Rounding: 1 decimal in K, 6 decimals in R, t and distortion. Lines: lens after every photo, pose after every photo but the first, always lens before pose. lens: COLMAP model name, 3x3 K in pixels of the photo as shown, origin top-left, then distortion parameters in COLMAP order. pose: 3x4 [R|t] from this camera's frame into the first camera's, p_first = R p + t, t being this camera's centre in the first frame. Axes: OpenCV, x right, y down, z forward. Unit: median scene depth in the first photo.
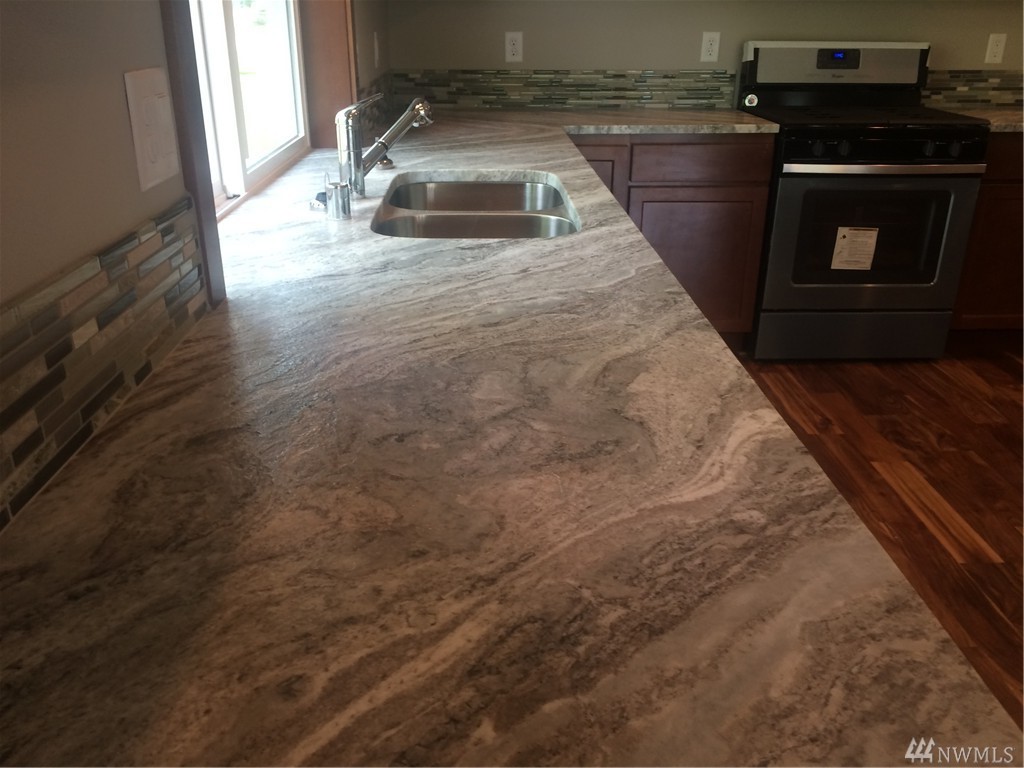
lens RADIAL K [[878.1, 0, 518.3], [0, 878.1, 383.1], [0, 0, 1]] dist [0.048133, -0.057250]
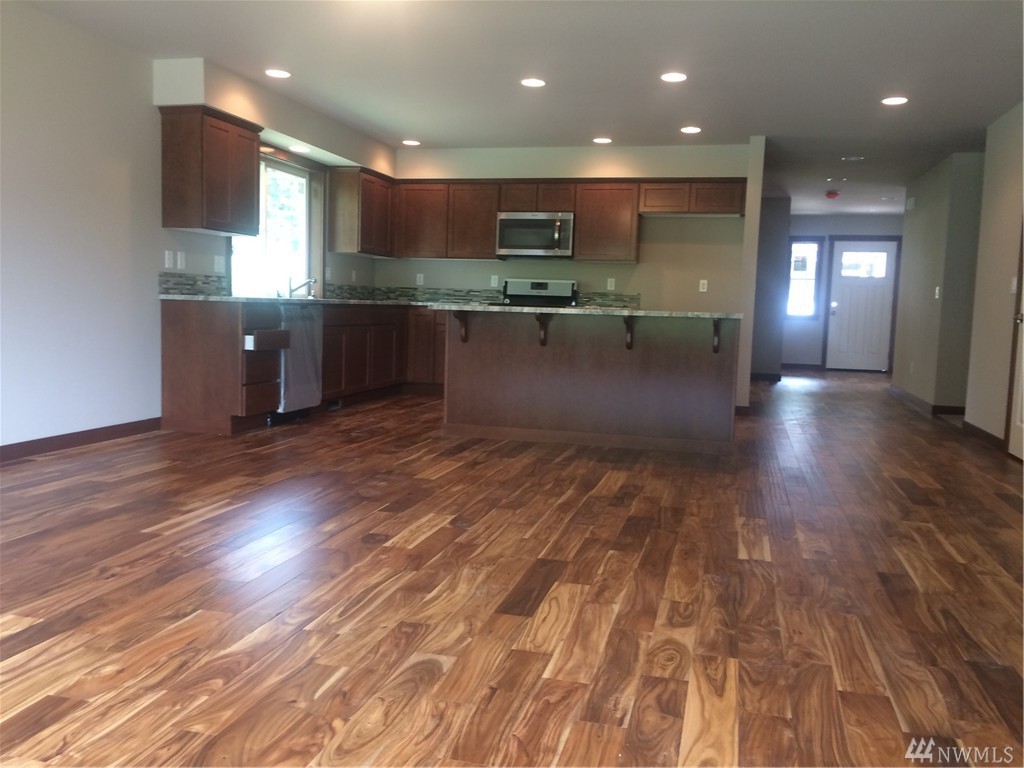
lens RADIAL K [[878.1, 0, 518.3], [0, 878.1, 383.1], [0, 0, 1]] dist [0.048133, -0.057250]
pose [[0.955892, 0.048813, -0.289633, 1.009987], [-0.134124, 0.949820, -0.282583, 0.582542], [0.261305, 0.308966, 0.914472, -1.155514]]
